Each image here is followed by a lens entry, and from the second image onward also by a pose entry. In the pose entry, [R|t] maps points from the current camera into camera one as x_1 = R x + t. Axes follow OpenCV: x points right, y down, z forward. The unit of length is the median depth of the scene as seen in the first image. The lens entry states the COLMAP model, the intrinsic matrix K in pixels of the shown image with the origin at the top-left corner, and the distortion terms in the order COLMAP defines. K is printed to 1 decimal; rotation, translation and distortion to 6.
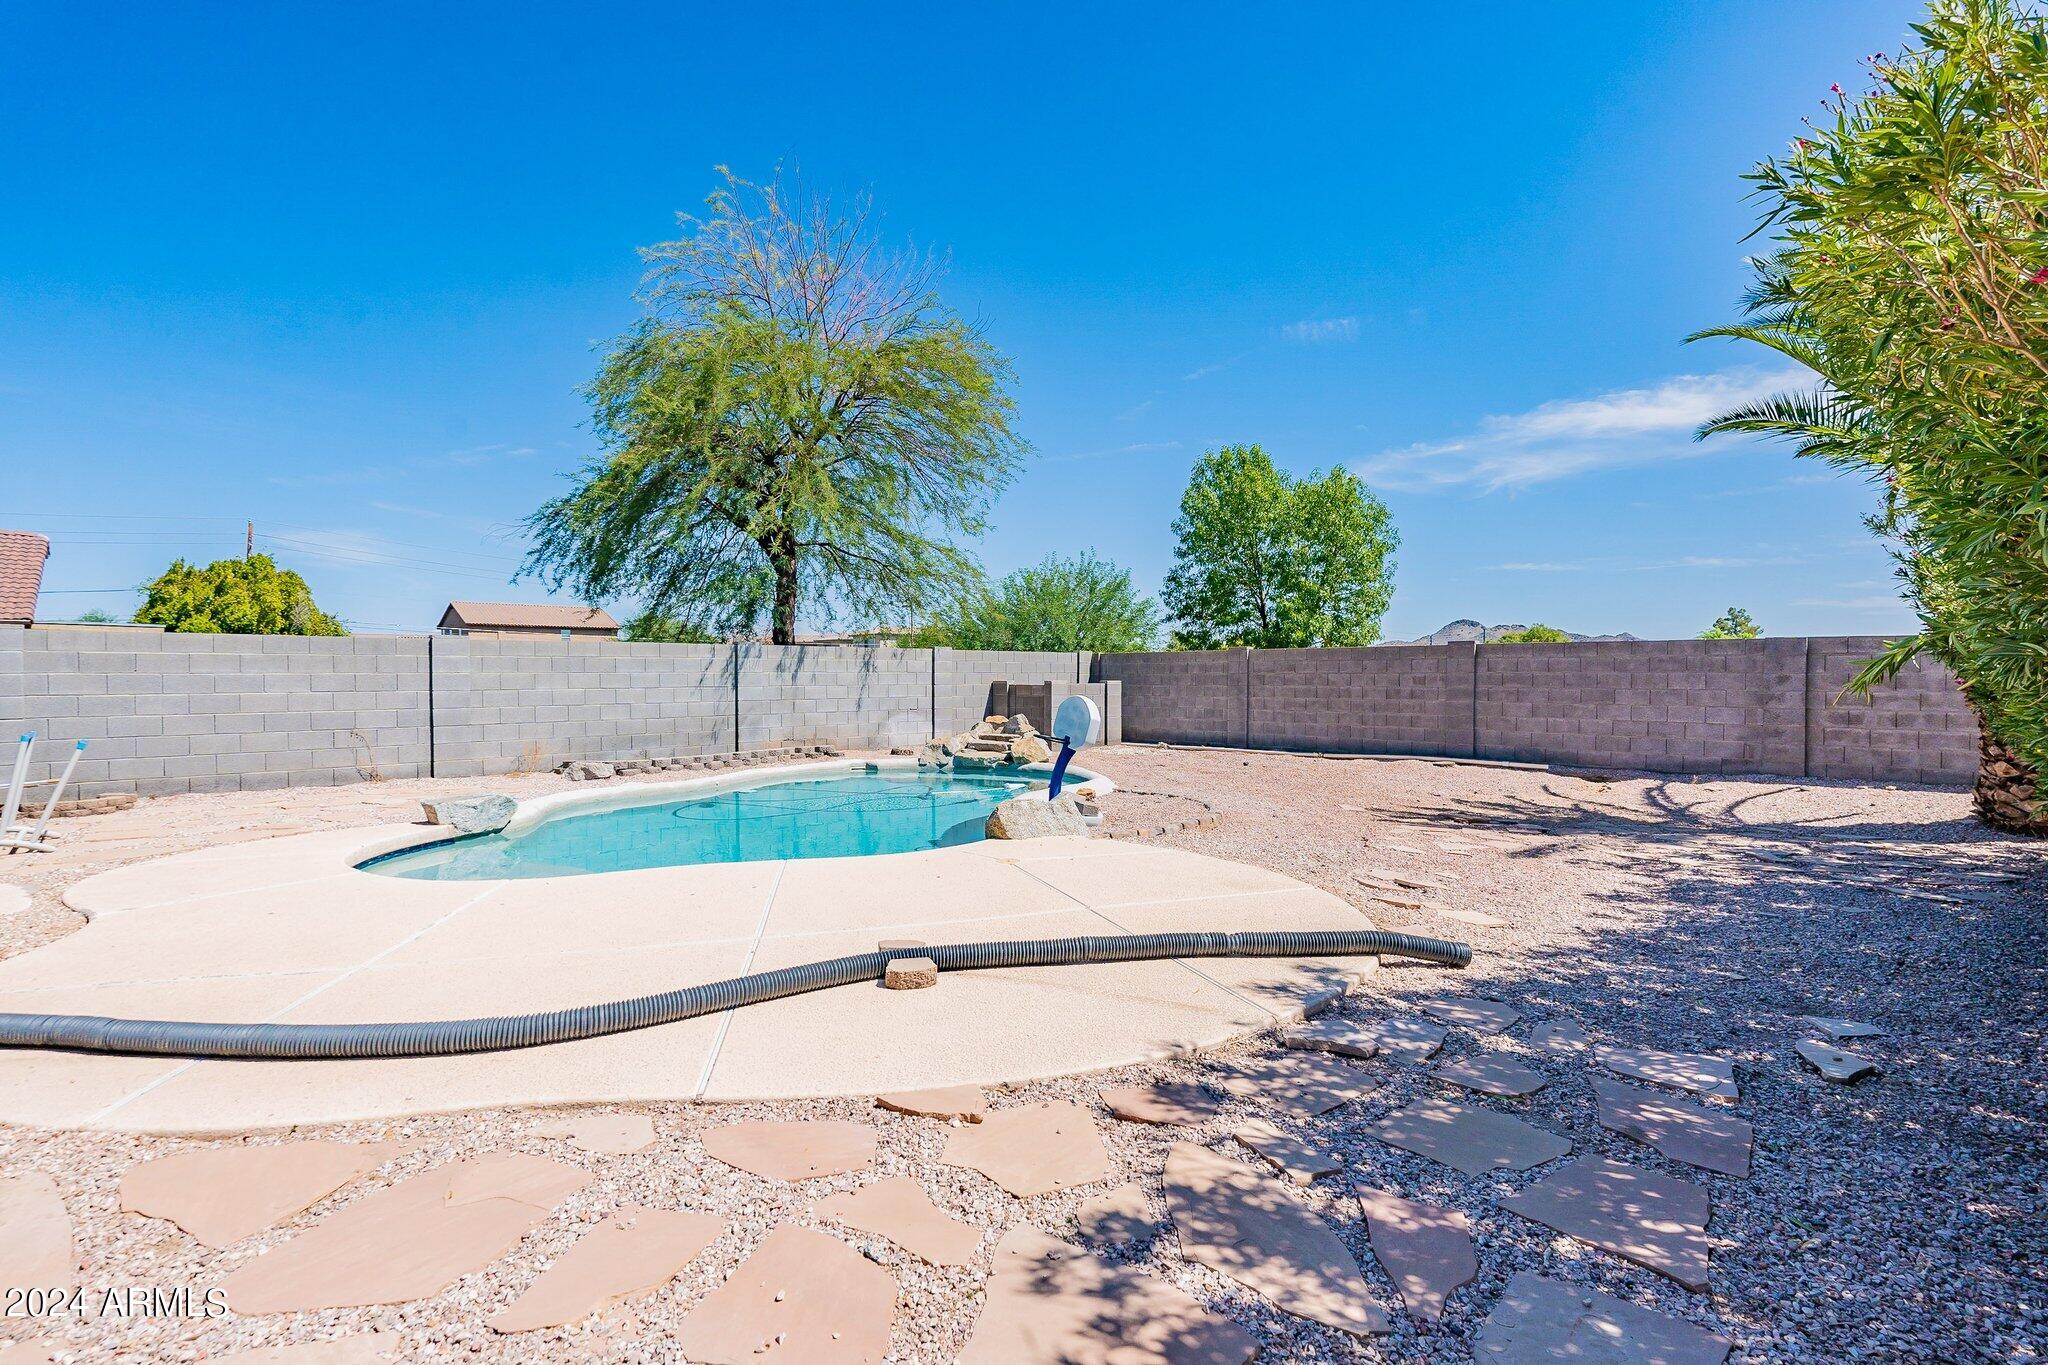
lens RADIAL K [[963.1, 0, 1025.1], [0, 963.1, 687.3], [0, 0, 1]] dist [0.000699, 0.000428]
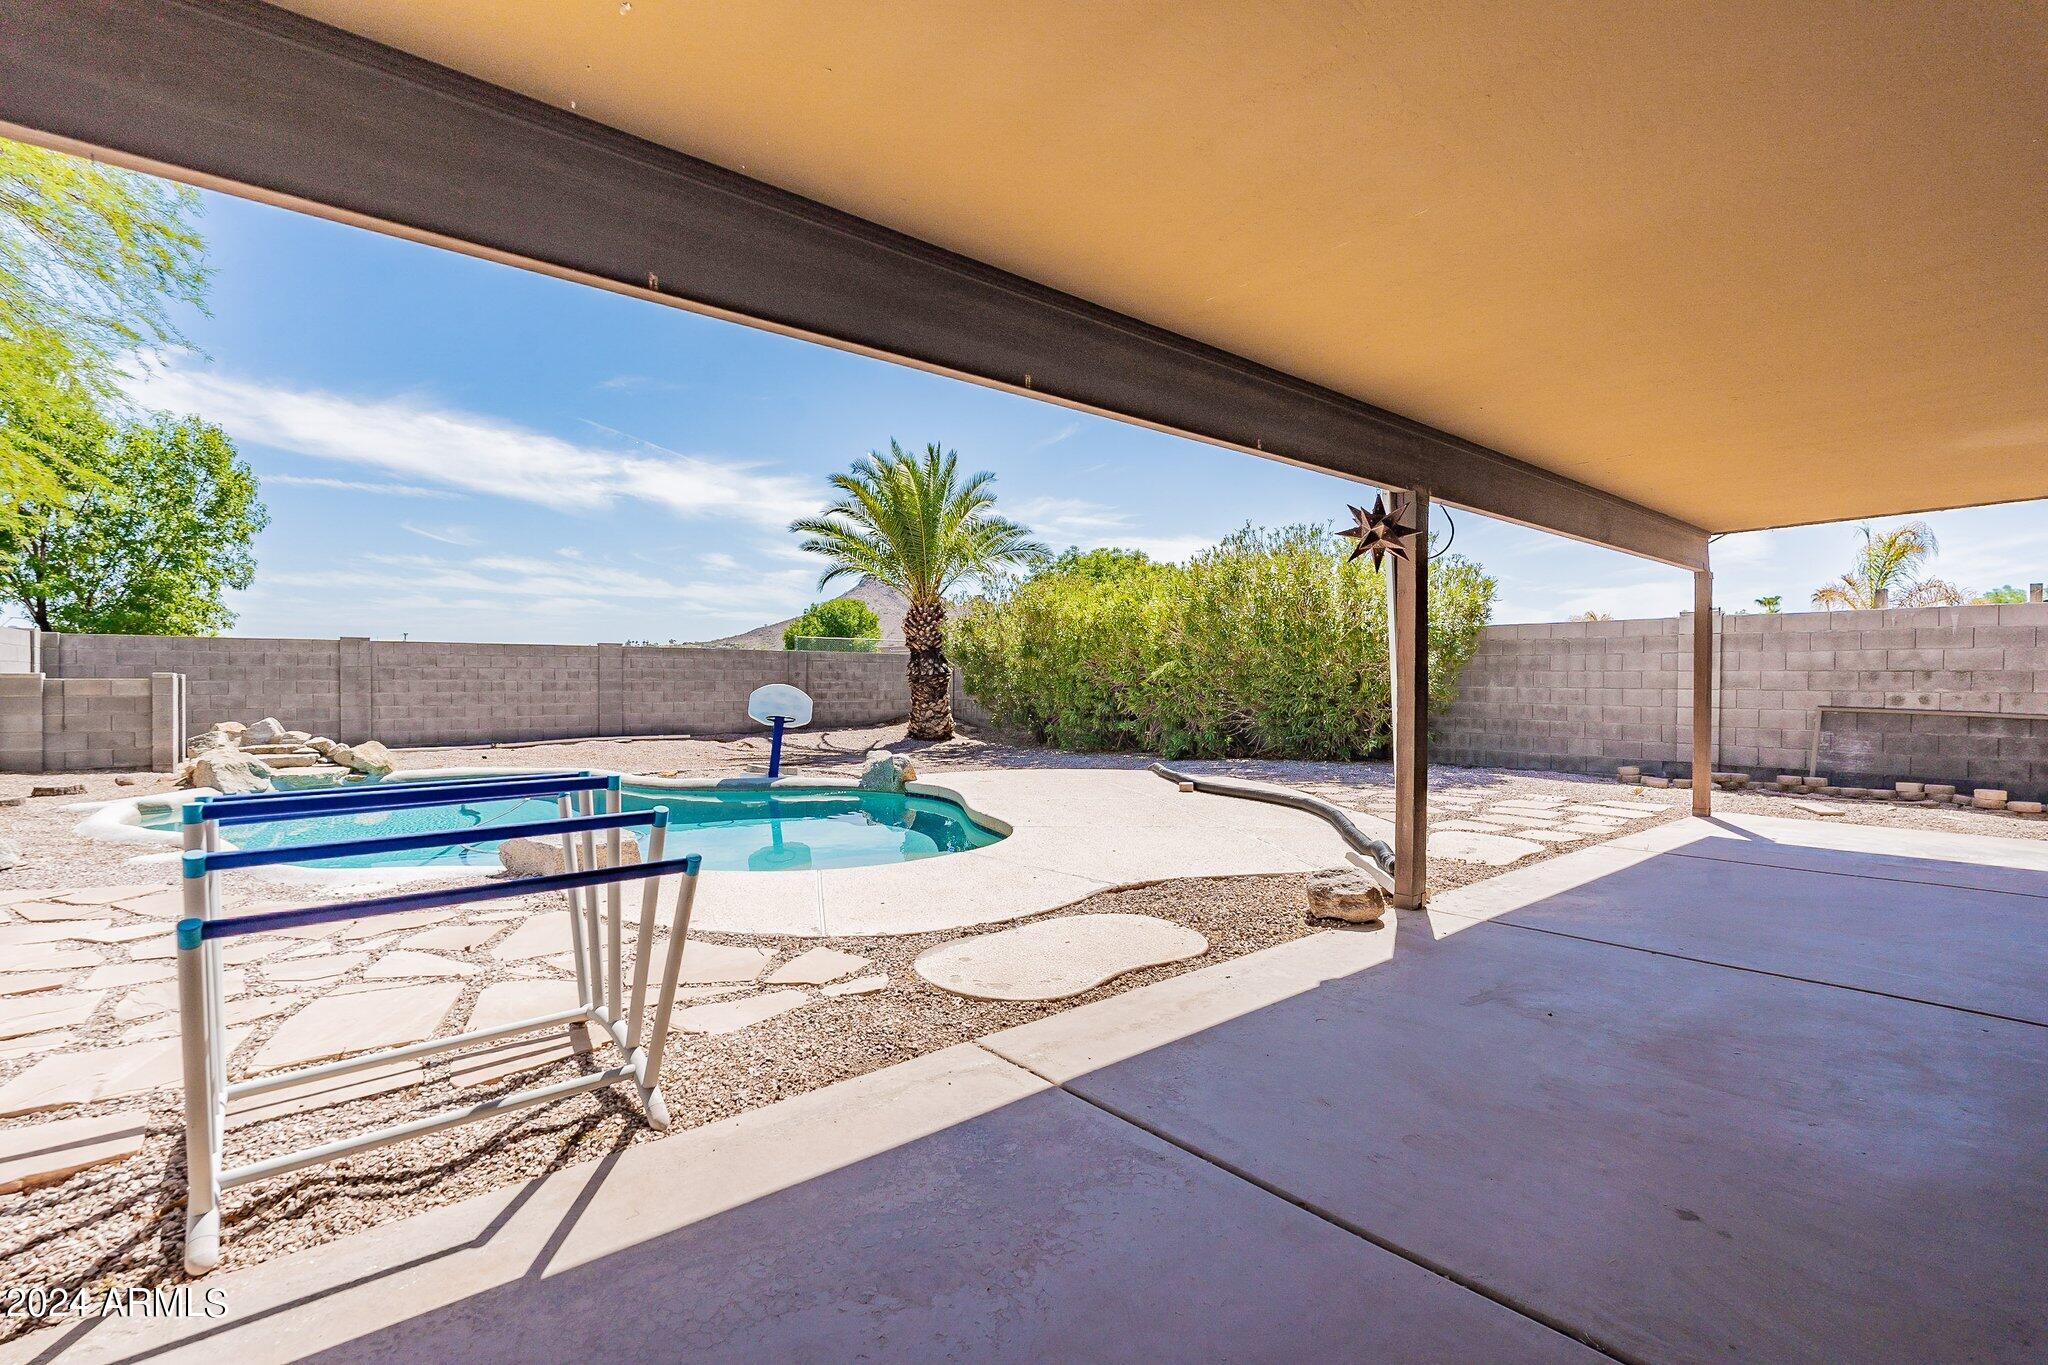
lens RADIAL K [[913.3, 0, 1026.3], [0, 913.3, 685.1], [0, 0, 1]] dist [-0.000045, -0.000027]
pose [[0.059505, -0.007104, 0.998203, -0.657018], [0.009271, 0.999935, 0.006564, 0.003134], [-0.998185, 0.008864, 0.059567, 0.370161]]
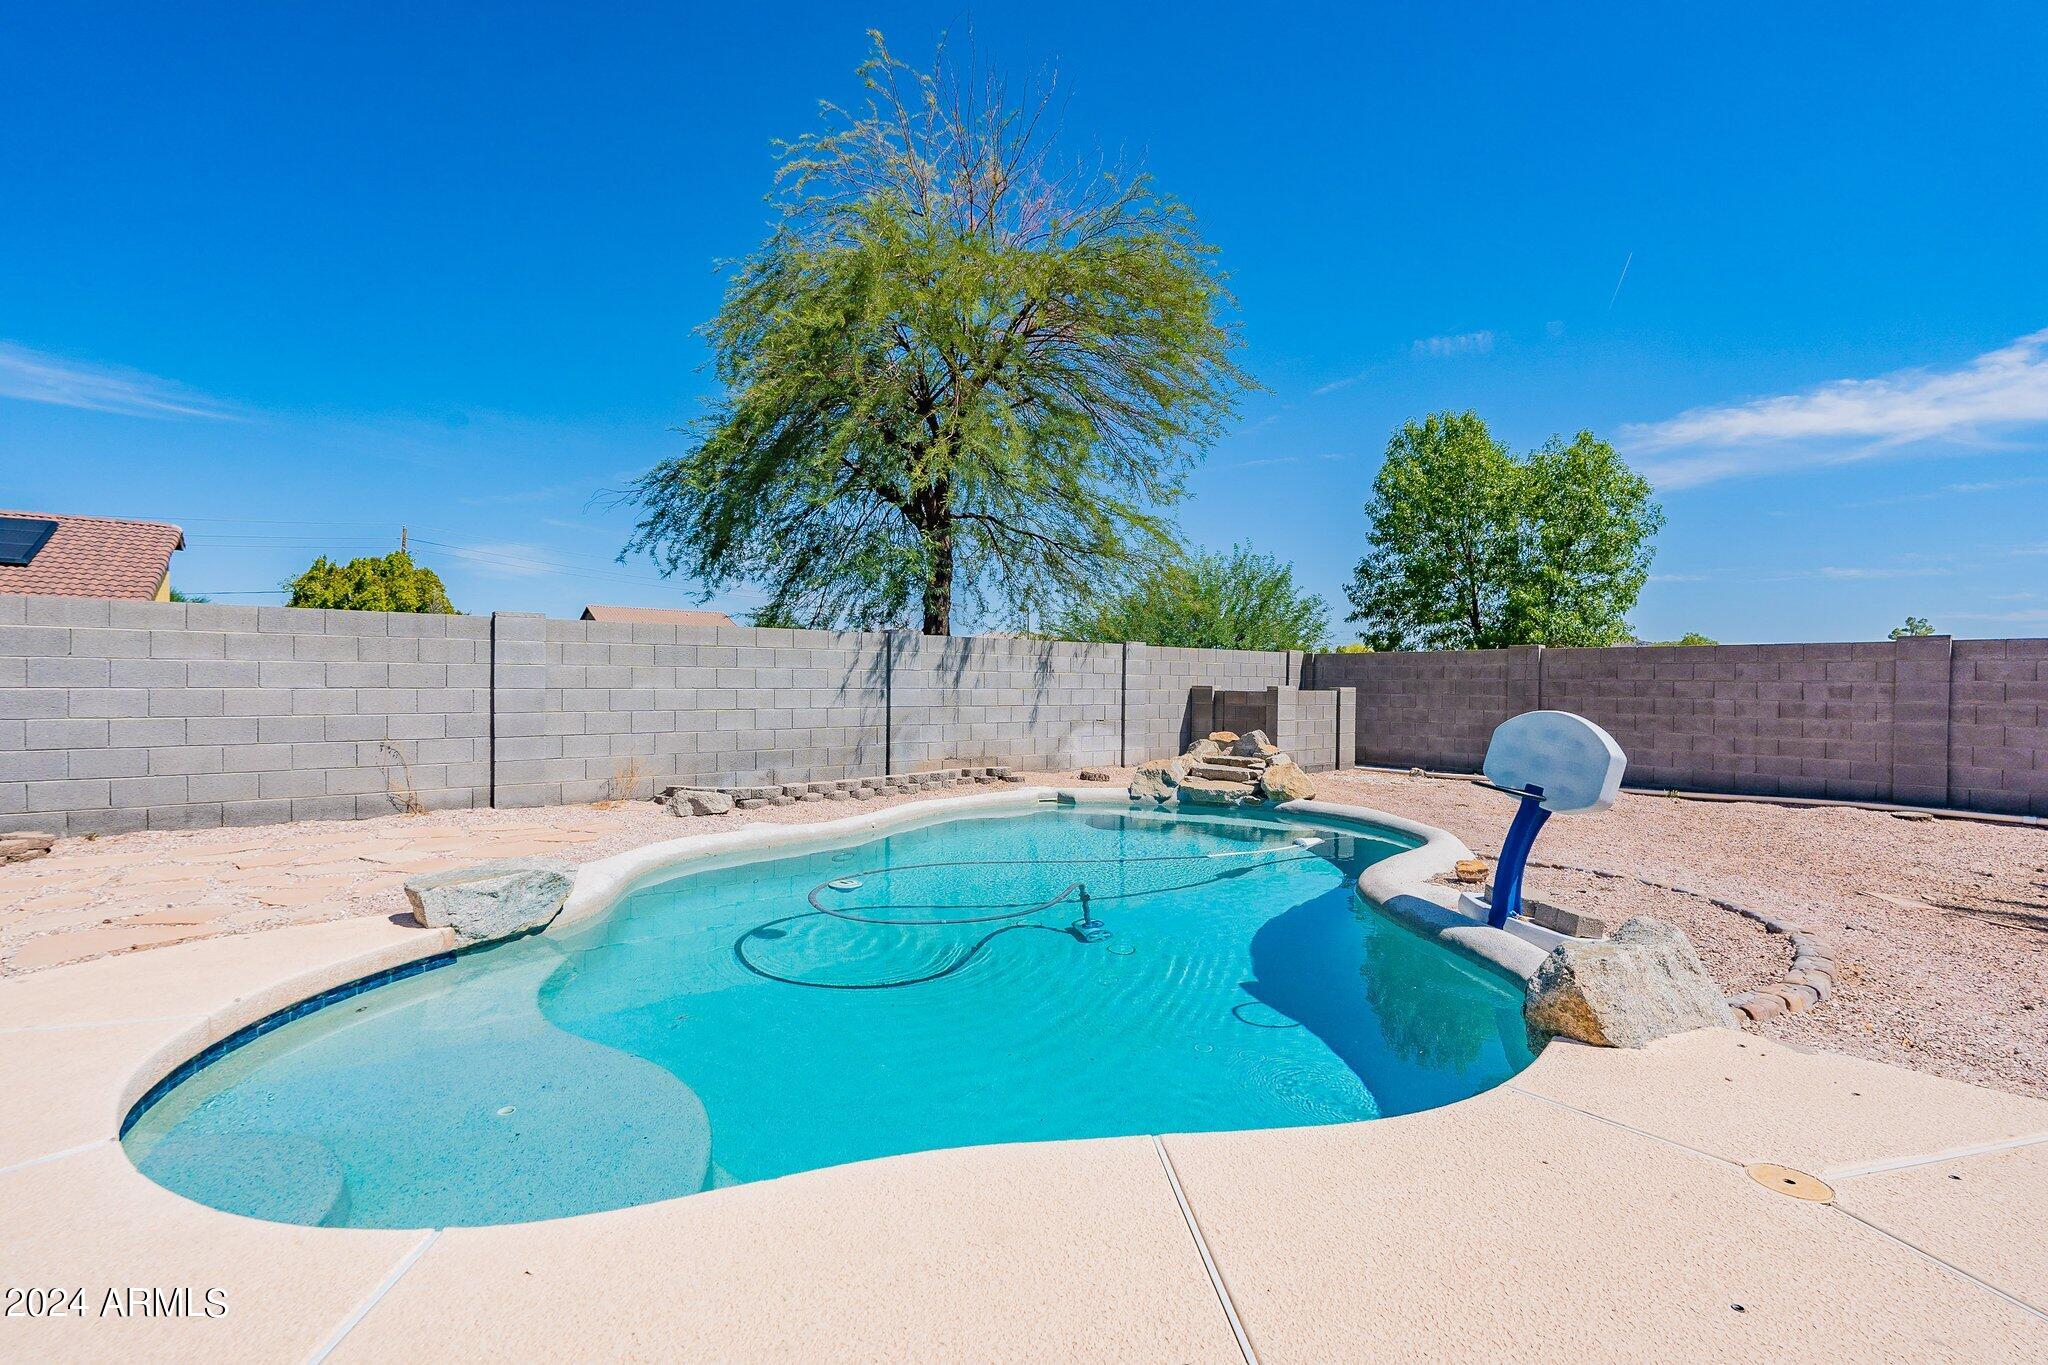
lens RADIAL K [[913.3, 0, 1017.7], [0, 913.3, 687.6], [0, 0, 1]] dist [-0.000045, -0.000027]
pose [[0.994666, 0.012622, -0.102377, -0.115374], [-0.013316, 0.999893, -0.006094, 0.001435], [0.102289, 0.007425, 0.994727, 0.270229]]
